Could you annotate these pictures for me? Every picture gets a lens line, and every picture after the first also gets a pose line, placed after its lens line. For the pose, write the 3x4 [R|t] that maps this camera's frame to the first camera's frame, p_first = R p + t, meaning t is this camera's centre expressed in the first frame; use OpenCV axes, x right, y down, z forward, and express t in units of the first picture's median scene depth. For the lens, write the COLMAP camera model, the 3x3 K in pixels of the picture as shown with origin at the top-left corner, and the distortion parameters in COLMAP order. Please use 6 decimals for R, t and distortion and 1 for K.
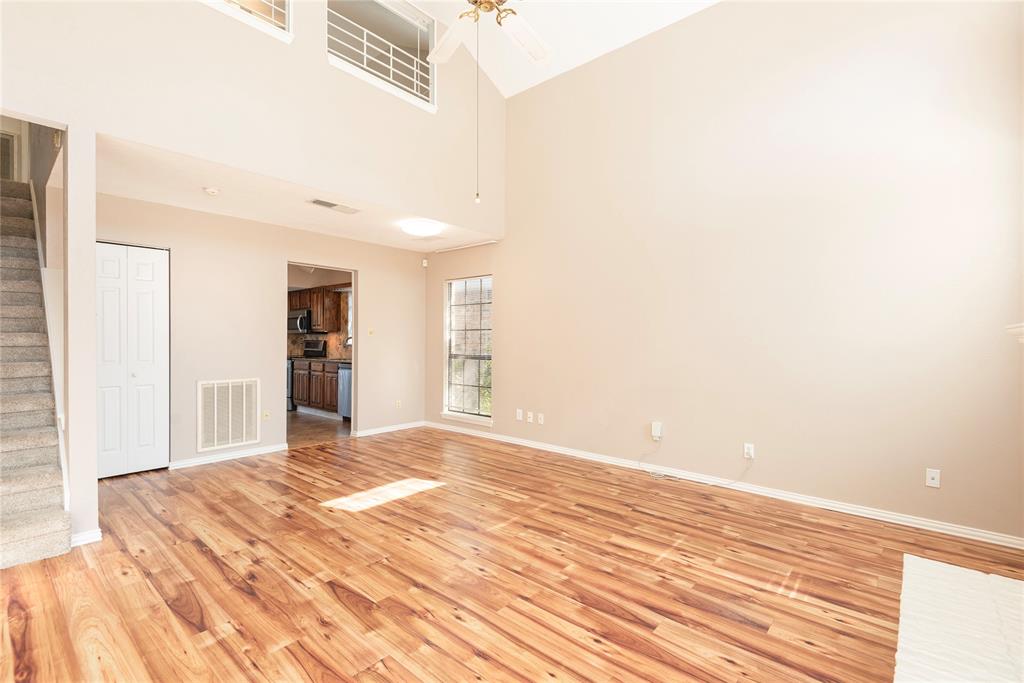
lens RADIAL K [[461.8, 0, 514.1], [0, 461.8, 340.7], [0, 0, 1]] dist [0.026826, -0.015872]
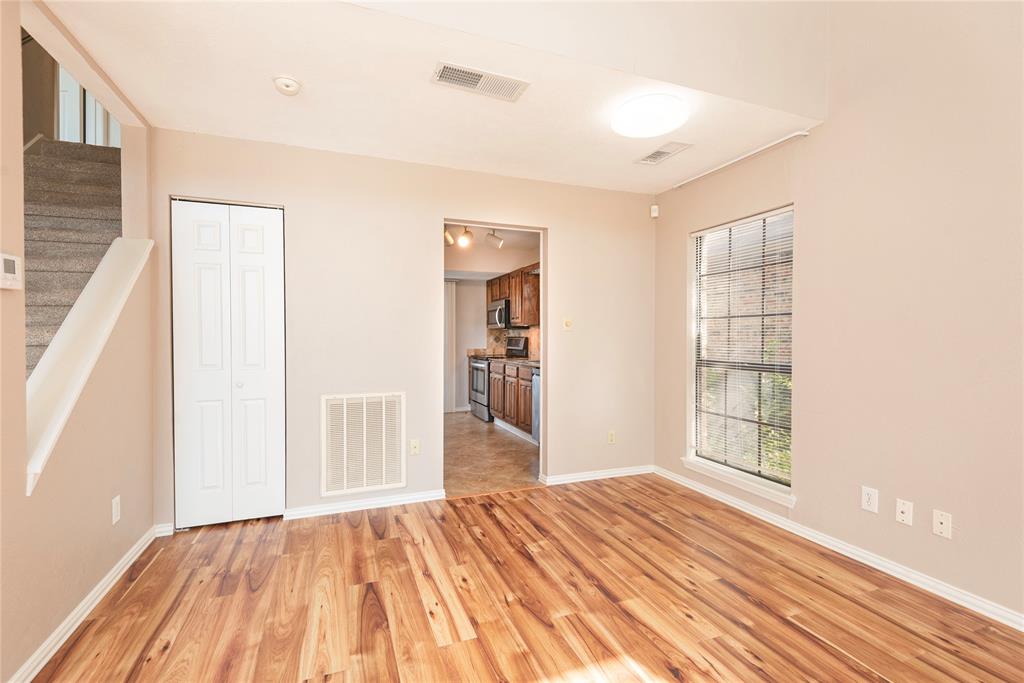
lens RADIAL K [[461.8, 0, 510.7], [0, 461.8, 340.2], [0, 0, 1]] dist [0.026826, -0.015872]
pose [[0.881523, 0.000841, -0.472141, -0.117186], [0.001859, 0.999984, 0.005252, 0.002080], [0.472138, -0.005508, 0.881507, 0.609430]]
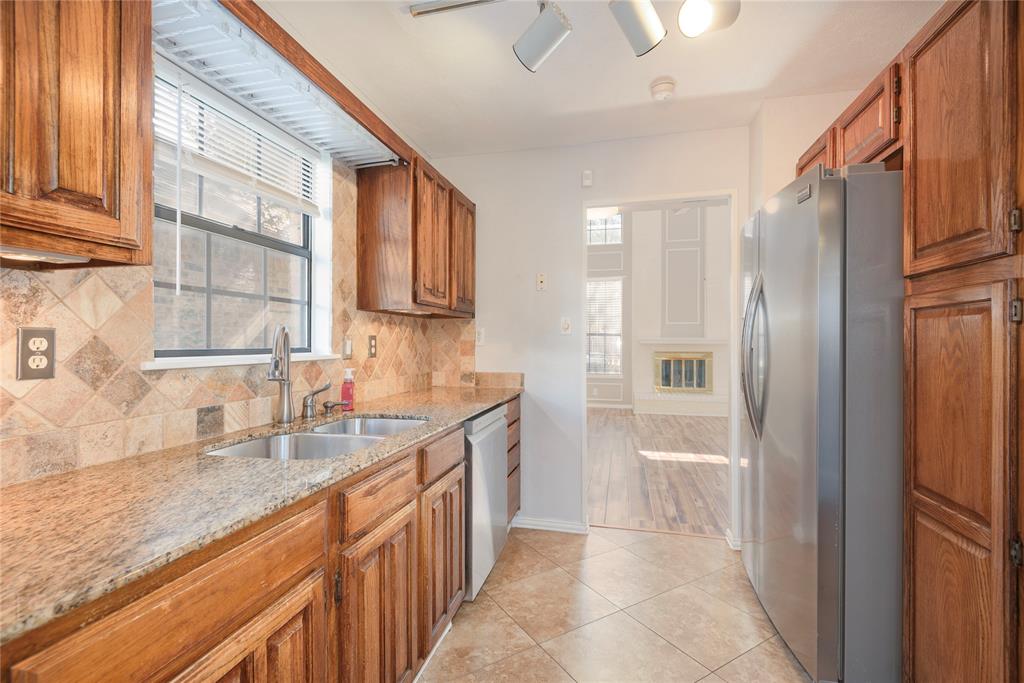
lens RADIAL K [[461.8, 0, 513.5], [0, 461.8, 340.7], [0, 0, 1]] dist [0.026826, -0.015872]
pose [[-0.460500, -0.003786, 0.887652, -1.149885], [-0.004523, 0.999988, 0.001919, -0.003463], [-0.887648, -0.003131, -0.460511, 1.976784]]
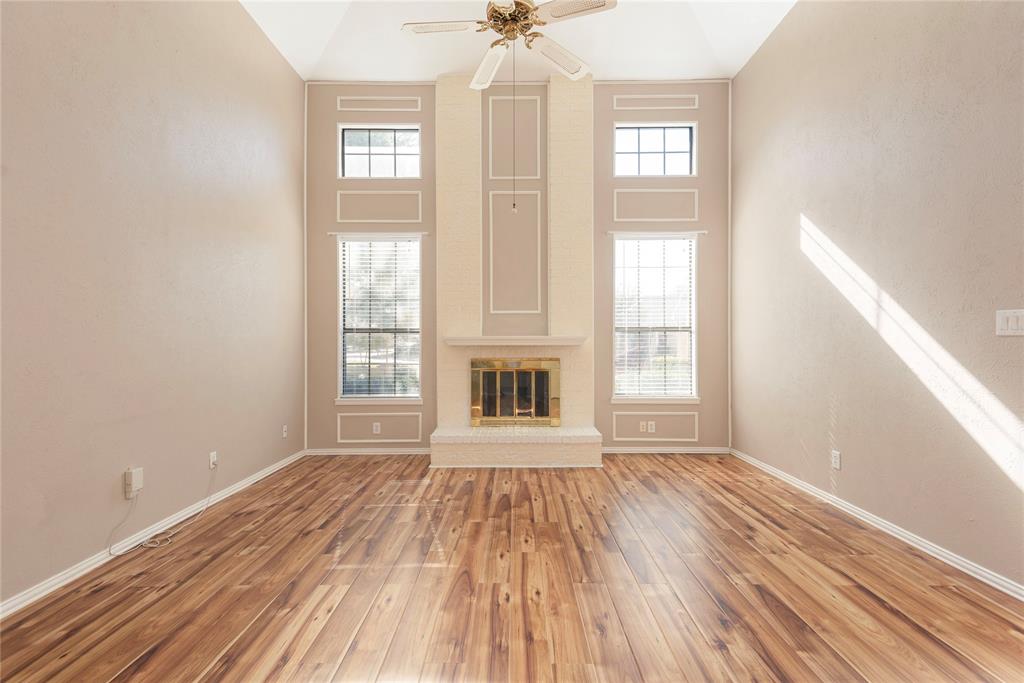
lens RADIAL K [[461.8, 0, 510.4], [0, 461.8, 342.3], [0, 0, 1]] dist [0.026826, -0.015872]
pose [[-0.647888, -0.004795, 0.761721, -0.593026], [0.000183, 0.999979, 0.006450, -0.005355], [-0.761736, 0.004318, -0.647873, 1.145052]]
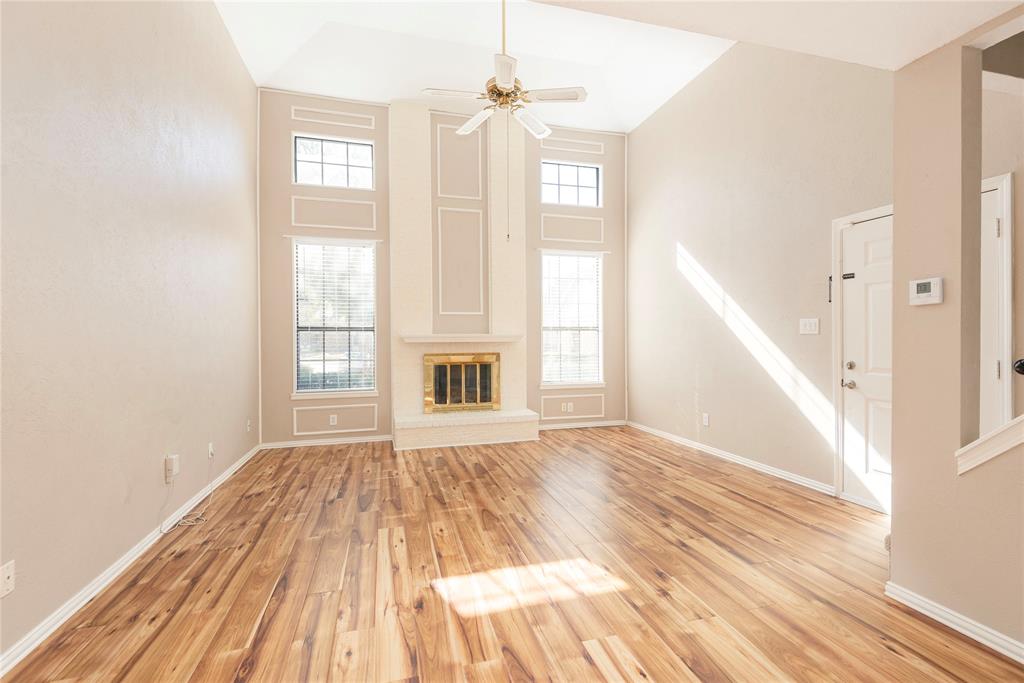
lens RADIAL K [[461.8, 0, 511.4], [0, 461.8, 341.9], [0, 0, 1]] dist [0.026826, -0.015872]
pose [[-0.830173, -0.004397, 0.557488, -0.585237], [0.002337, 0.999933, 0.011367, -0.005420], [-0.557500, 0.010739, -0.830107, 1.460302]]
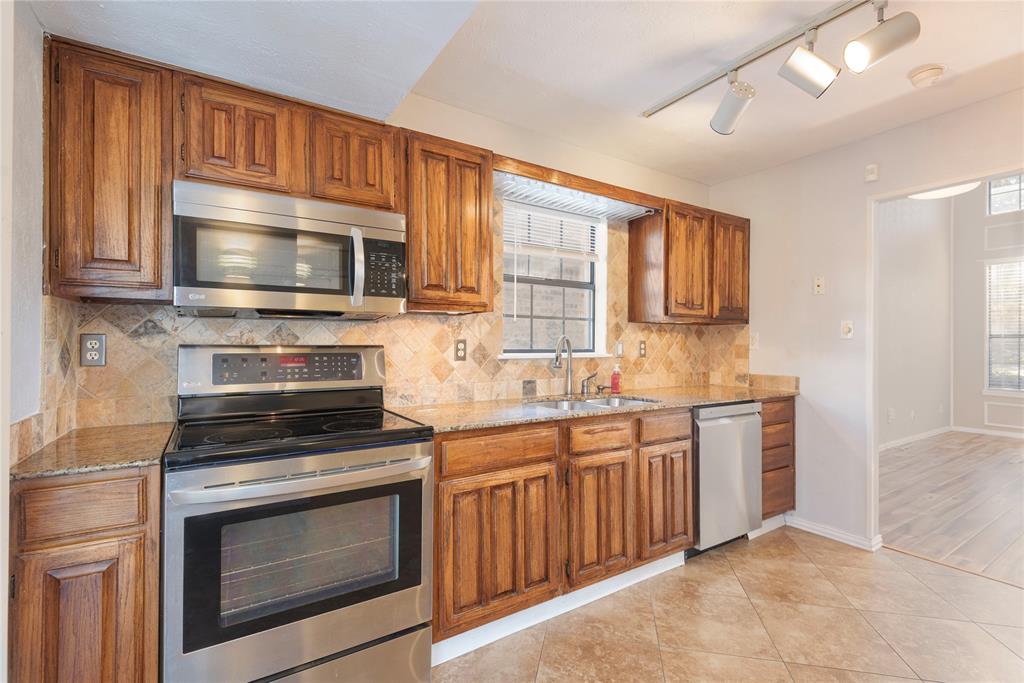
lens RADIAL K [[461.8, 0, 509.4], [0, 461.8, 341.1], [0, 0, 1]] dist [0.026826, -0.015872]
pose [[0.277389, 0.000970, 0.960757, -1.375060], [-0.004131, 0.999991, 0.000183, -0.006955], [-0.960749, -0.004020, 0.277391, 1.857206]]
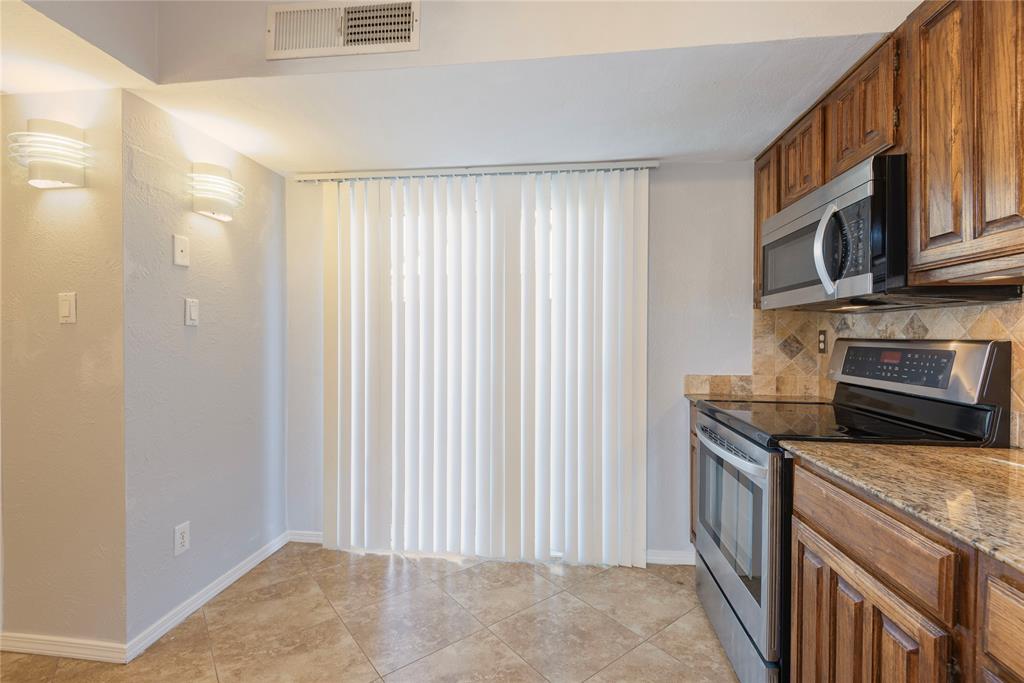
lens RADIAL K [[461.8, 0, 511.4], [0, 461.8, 340.0], [0, 0, 1]] dist [0.026826, -0.015872]
pose [[0.556965, 0.005583, -0.830517, -0.798594], [-0.001165, 0.999982, 0.005941, -0.002826], [0.830535, -0.002342, 0.556961, 1.677205]]
